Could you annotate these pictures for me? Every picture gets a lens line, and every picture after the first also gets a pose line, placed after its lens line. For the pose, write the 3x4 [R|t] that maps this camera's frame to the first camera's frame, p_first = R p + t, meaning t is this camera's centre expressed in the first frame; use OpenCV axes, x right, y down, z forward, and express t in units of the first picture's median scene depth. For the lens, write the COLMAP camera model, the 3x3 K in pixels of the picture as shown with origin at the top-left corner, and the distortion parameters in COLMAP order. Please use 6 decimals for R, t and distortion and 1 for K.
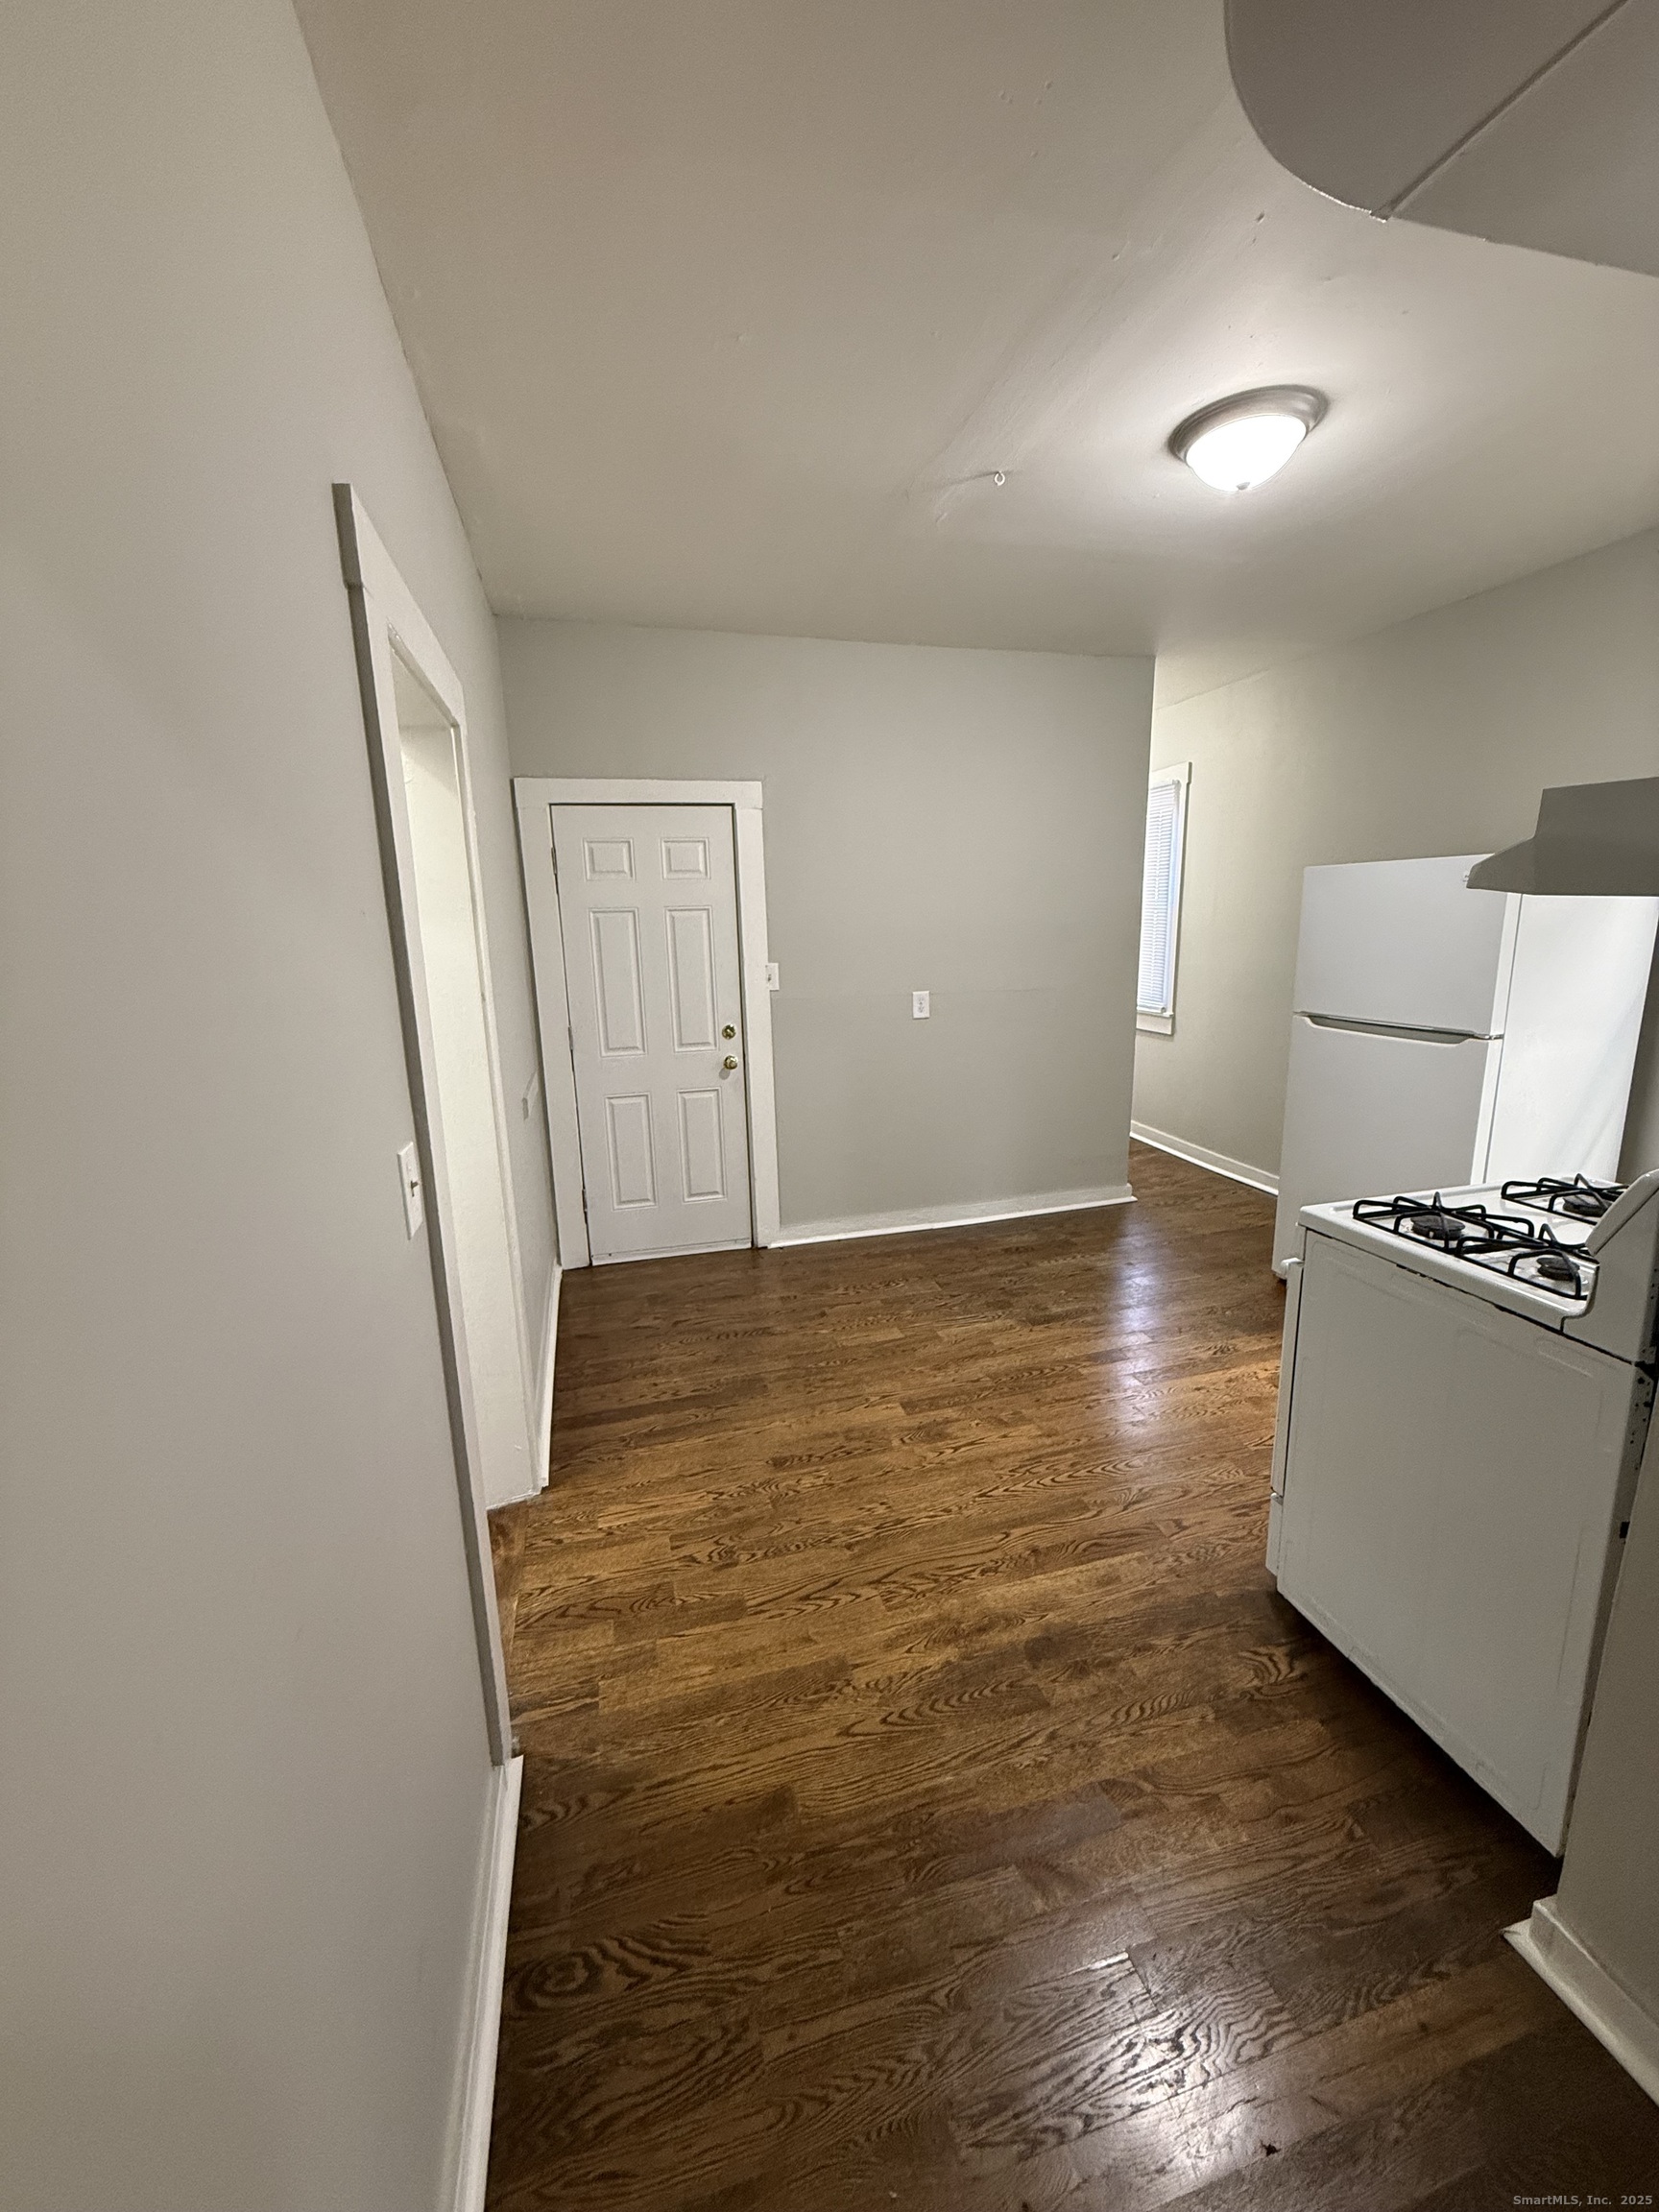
lens RADIAL K [[881.4, 0, 830.4], [0, 881.4, 1103.2], [0, 0, 1]] dist [-0.002429, -0.000036]
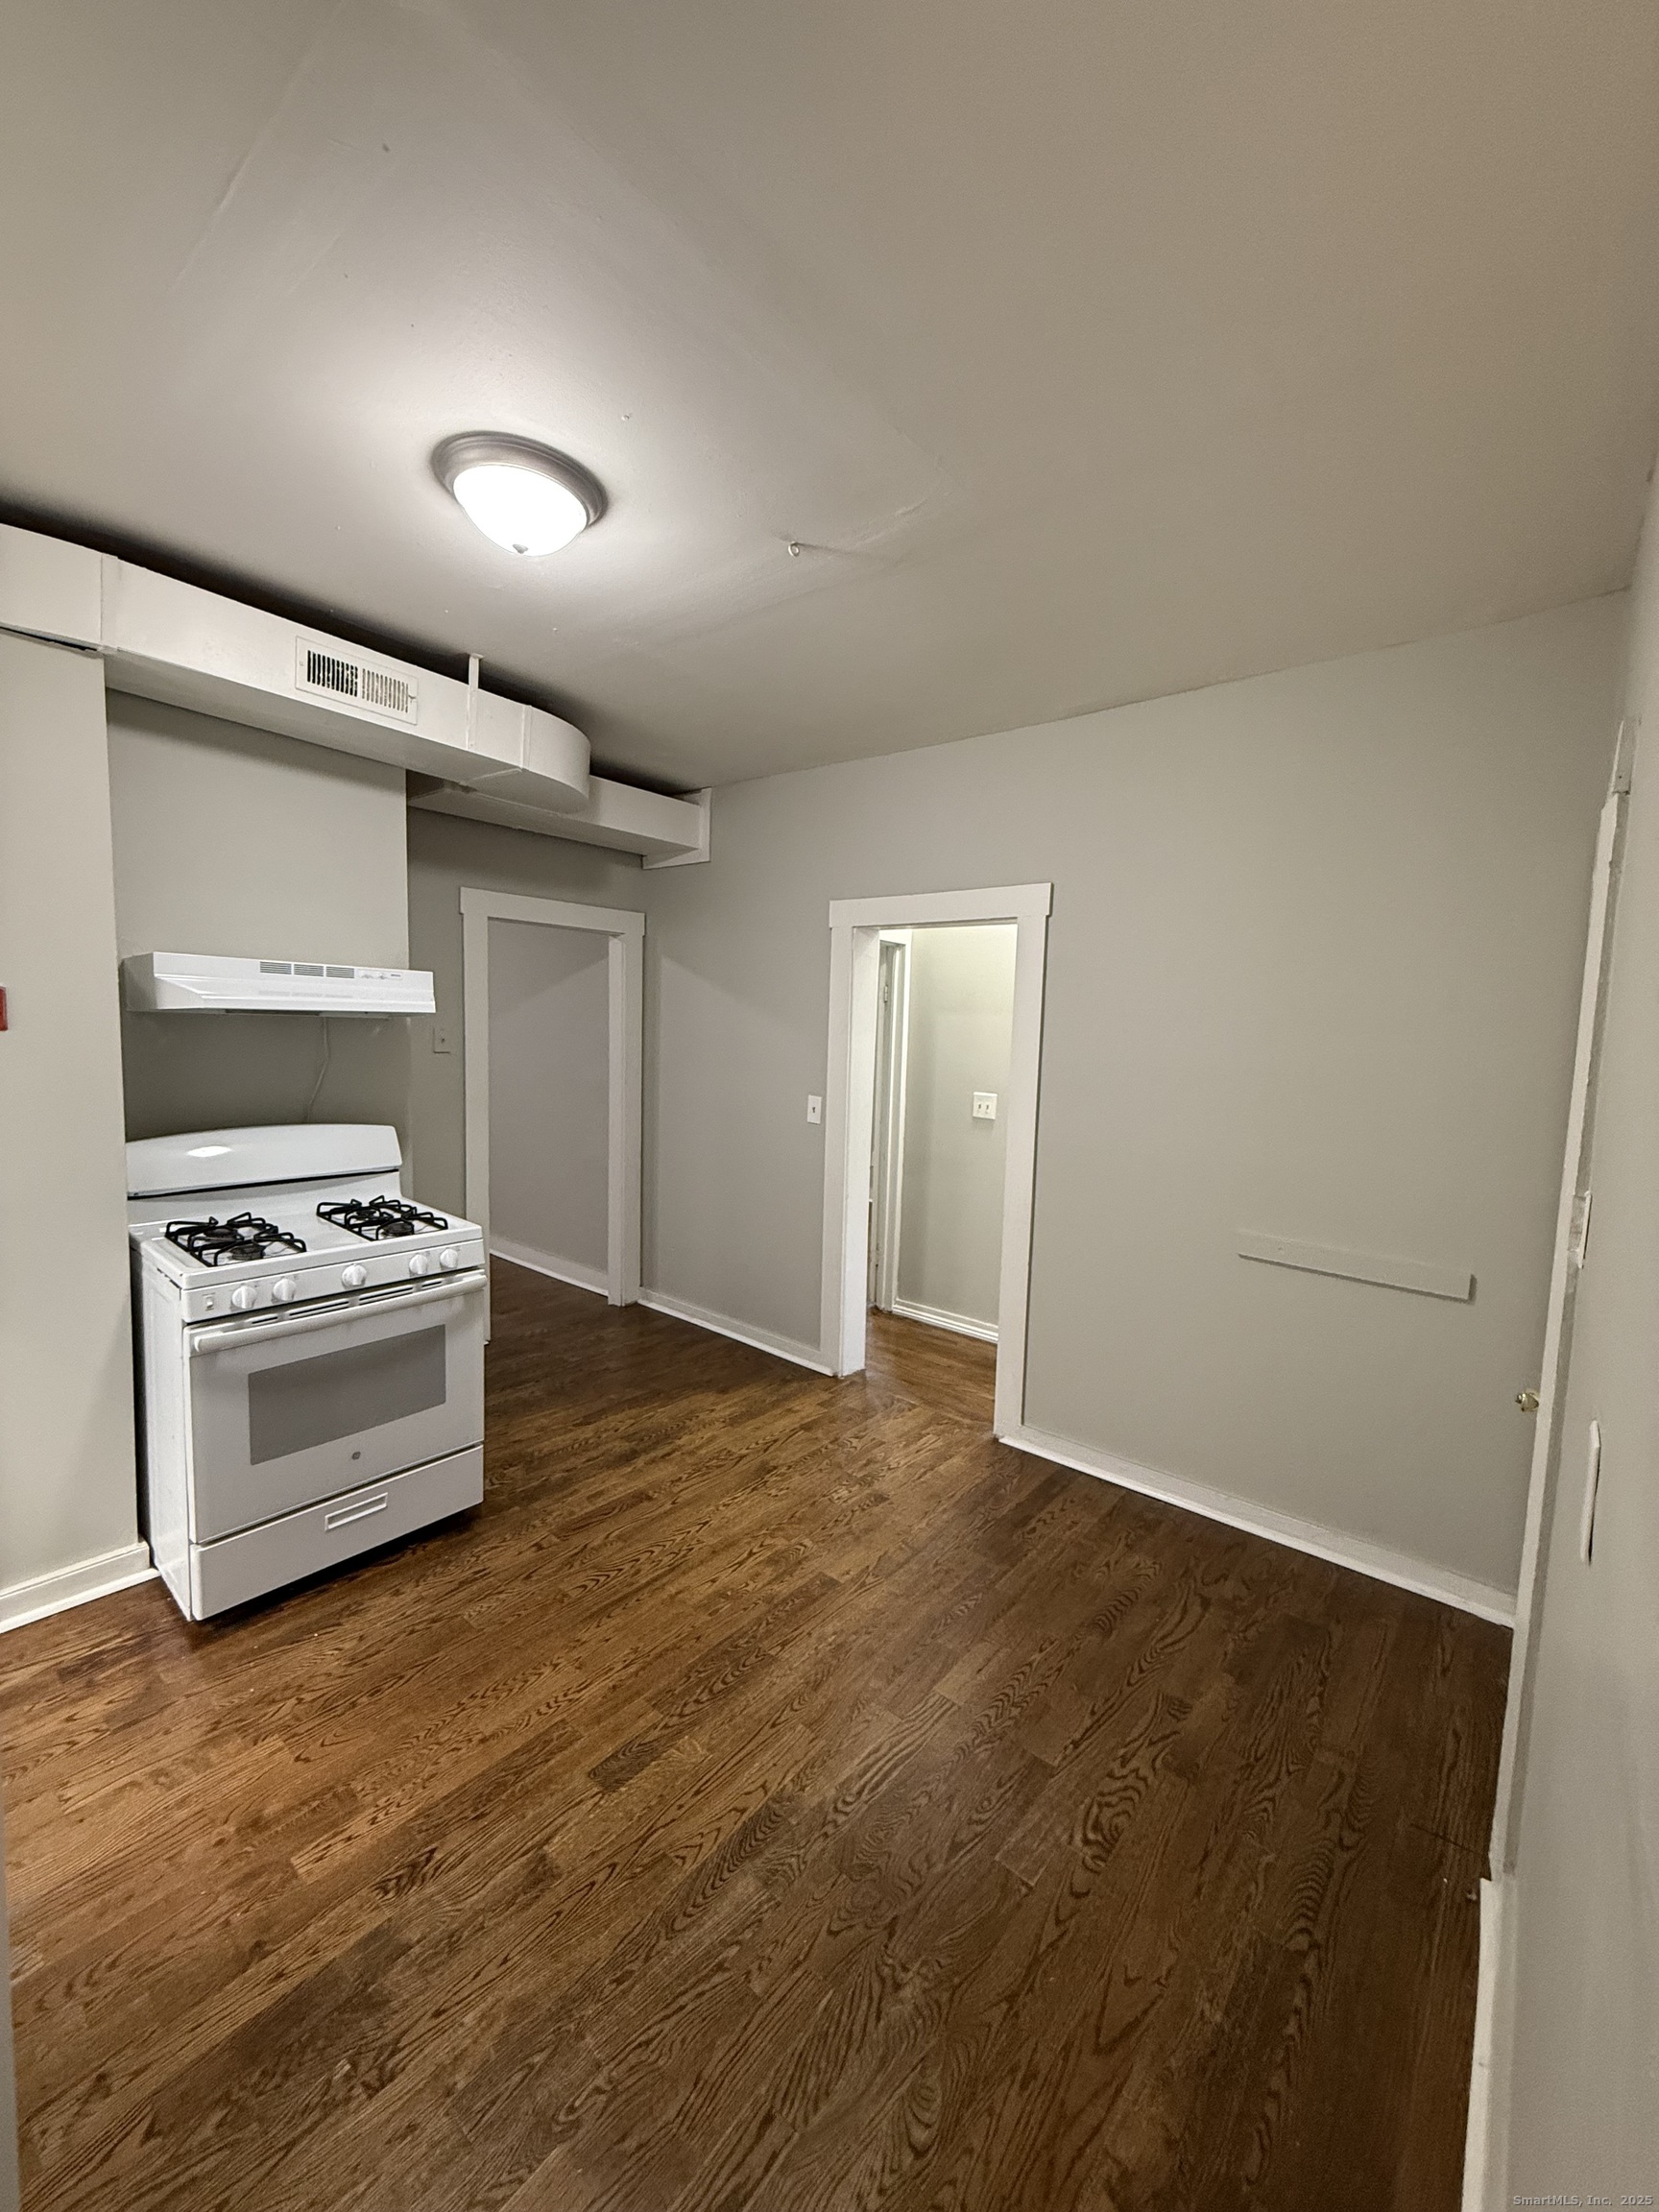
lens RADIAL K [[881.4, 0, 832.0], [0, 881.4, 1105.8], [0, 0, 1]] dist [-0.002429, -0.000036]
pose [[-0.820497, 0.050978, -0.569373, 0.586440], [-0.131120, 0.952678, 0.274247, -0.368090], [0.556410, 0.299675, -0.774986, 1.600936]]
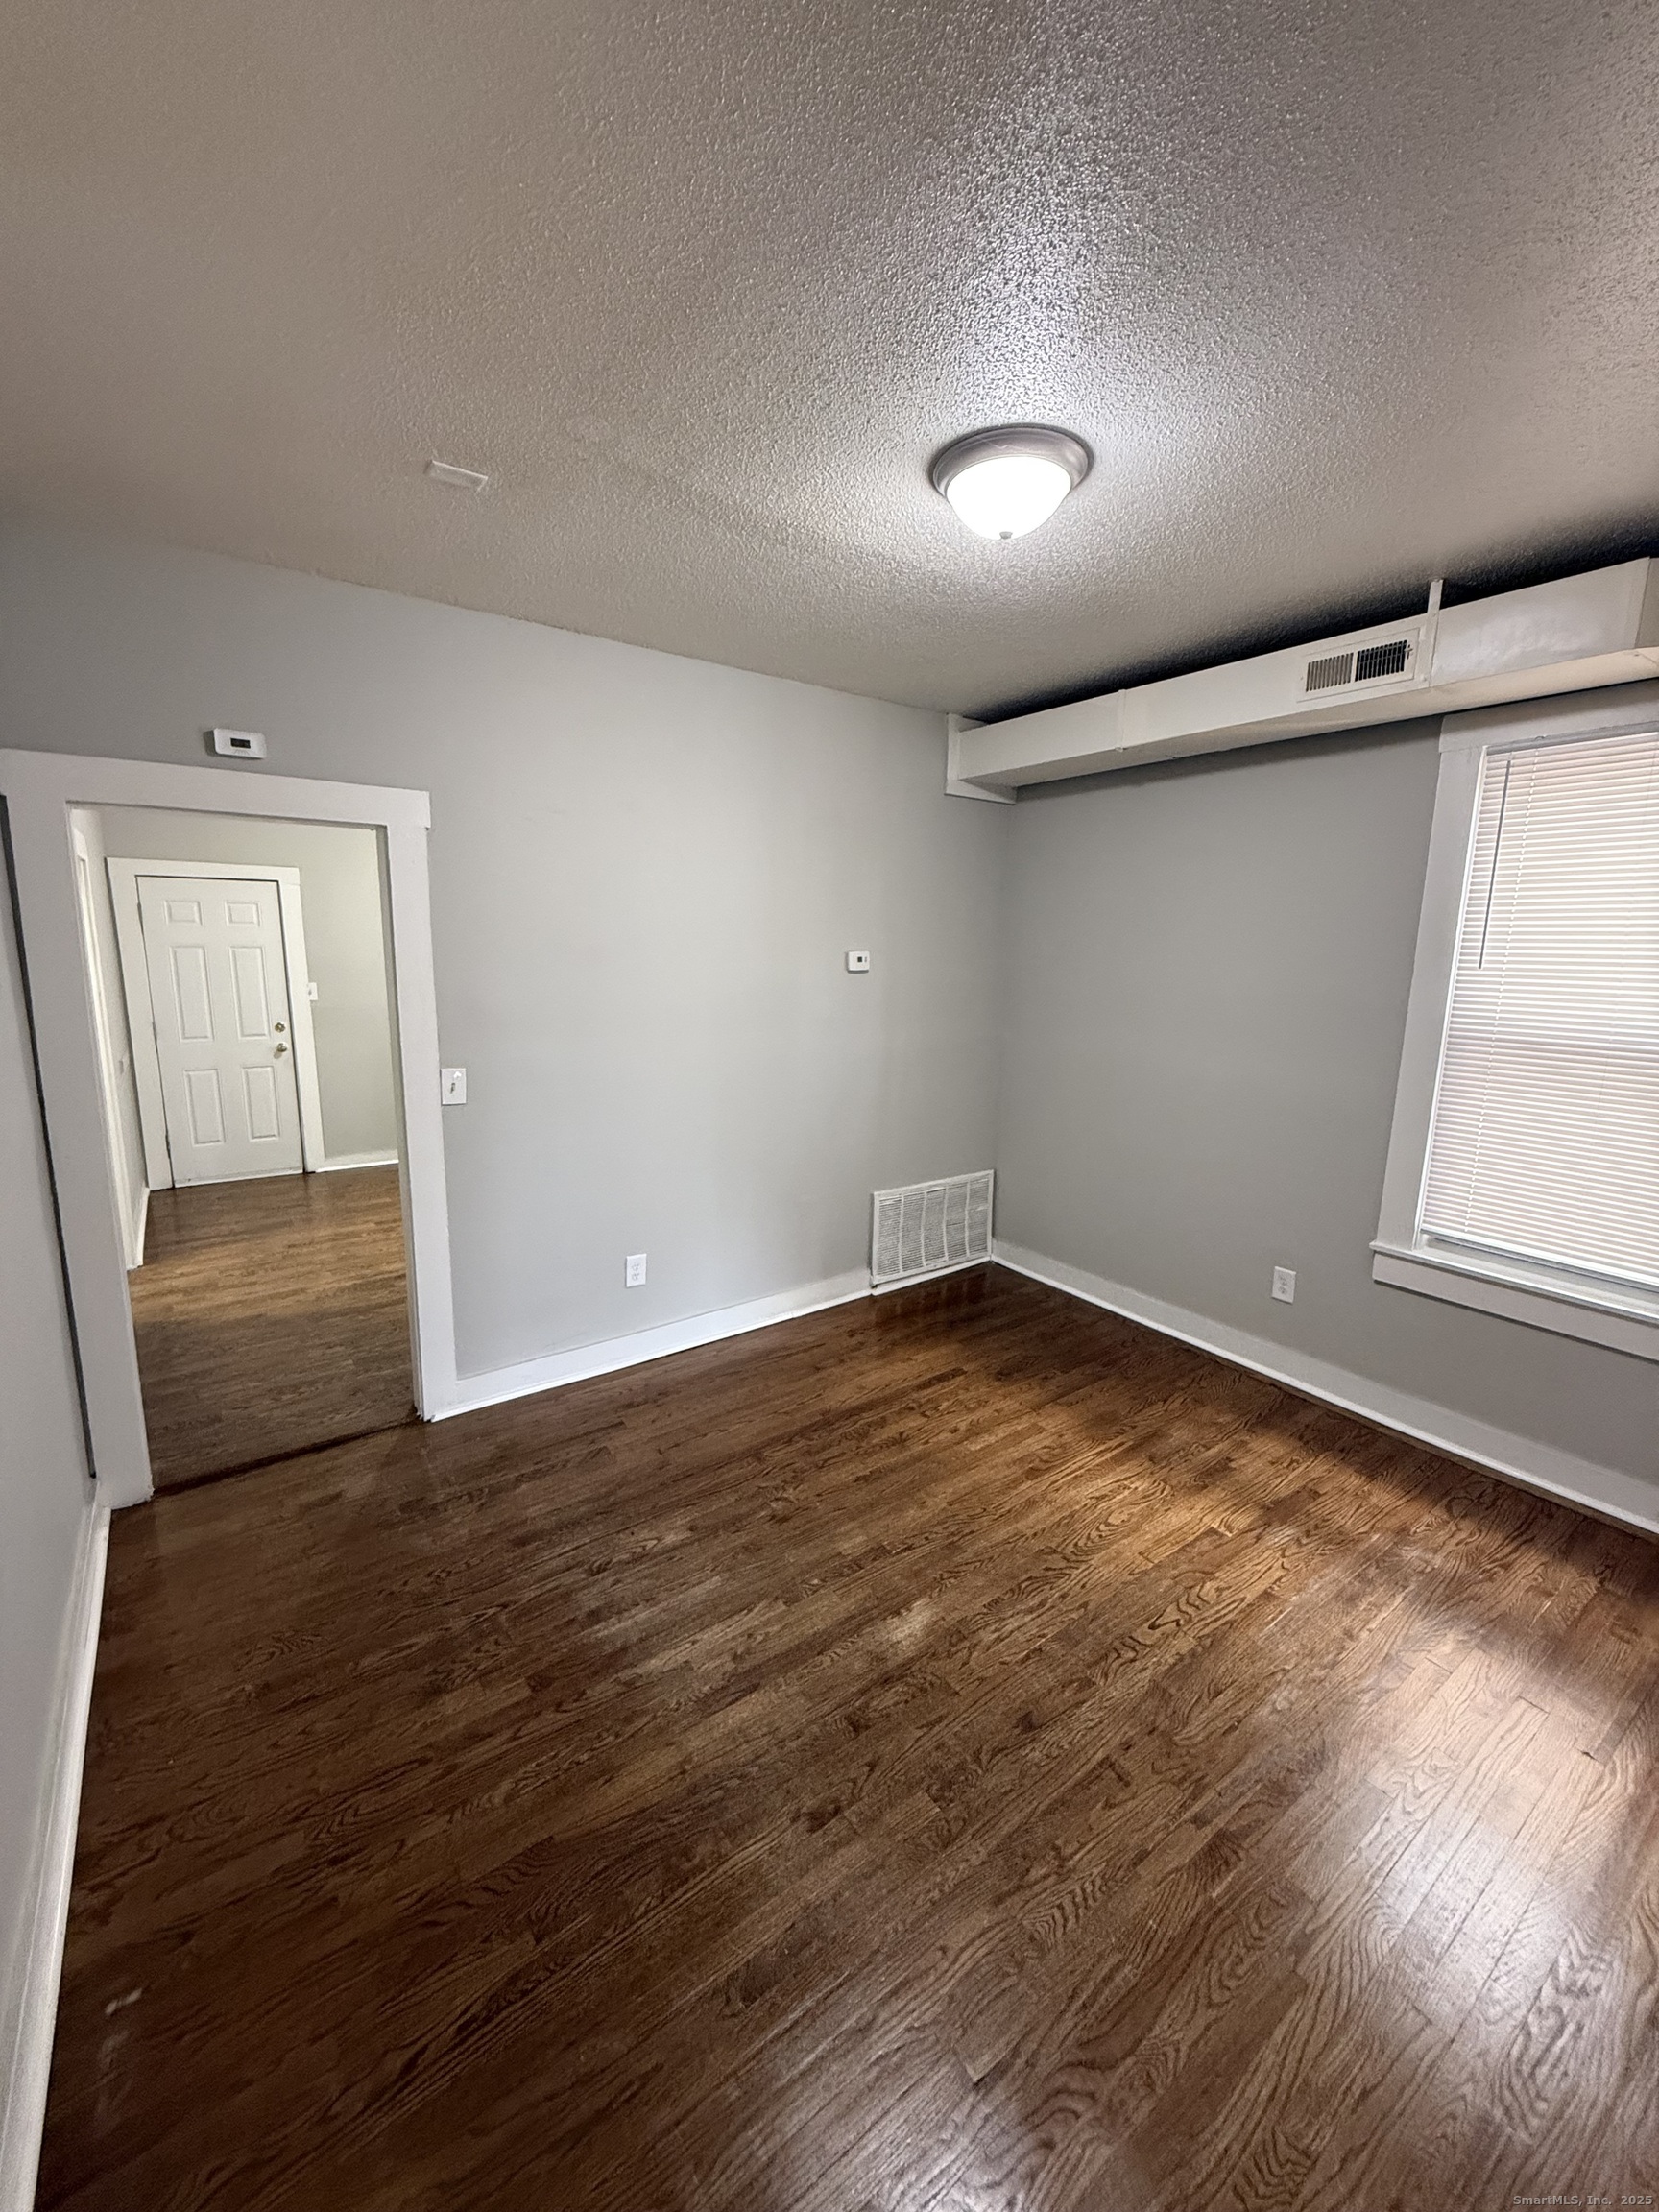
lens RADIAL K [[881.4, 0, 836.2], [0, 881.4, 1098.1], [0, 0, 1]] dist [-0.002429, -0.000036]
pose [[0.931417, -0.024337, 0.363139, 0.328337], [0.037965, 0.998815, -0.030438, 0.181807], [-0.361968, 0.042137, 0.931238, -1.111700]]
